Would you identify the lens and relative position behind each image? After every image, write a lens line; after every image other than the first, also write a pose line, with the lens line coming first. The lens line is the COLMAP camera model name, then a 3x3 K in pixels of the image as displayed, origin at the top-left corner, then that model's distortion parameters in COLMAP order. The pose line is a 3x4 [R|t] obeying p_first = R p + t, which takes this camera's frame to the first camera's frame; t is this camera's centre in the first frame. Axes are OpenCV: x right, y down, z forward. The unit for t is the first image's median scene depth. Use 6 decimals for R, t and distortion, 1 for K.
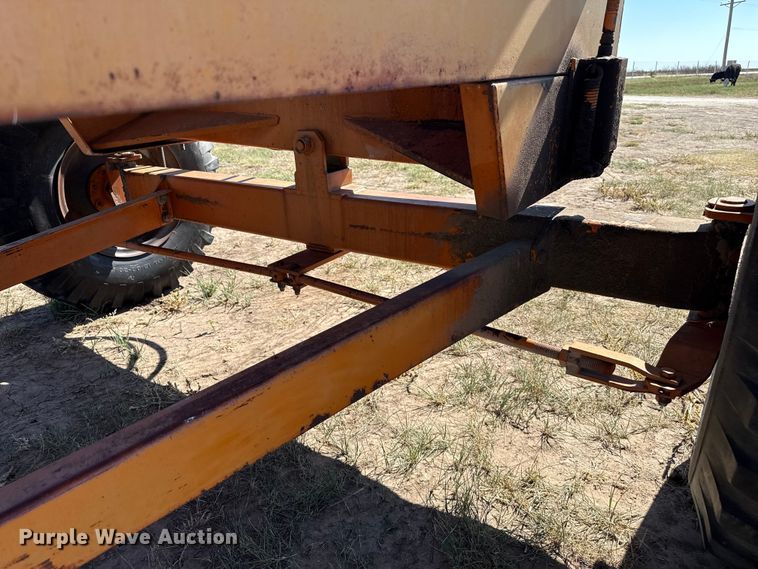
lens RADIAL K [[542.5, 0, 384.6], [0, 542.5, 283.6], [0, 0, 1]] dist [0.047627, -0.055110]
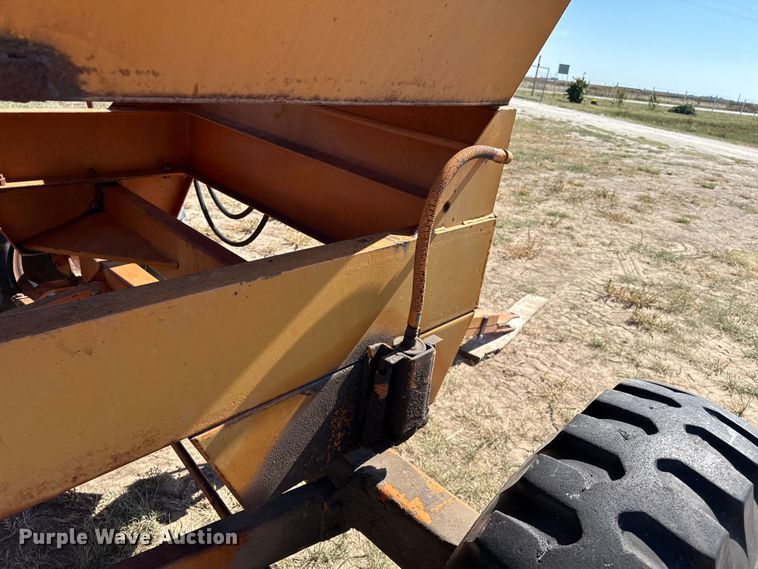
lens RADIAL K [[542.5, 0, 384.6], [0, 542.5, 283.6], [0, 0, 1]] dist [0.047627, -0.055110]
pose [[0.976219, 0.189974, -0.104431, 0.127390], [-0.187141, 0.981659, 0.036385, -0.159478], [0.109428, -0.015977, 0.993866, 0.006950]]
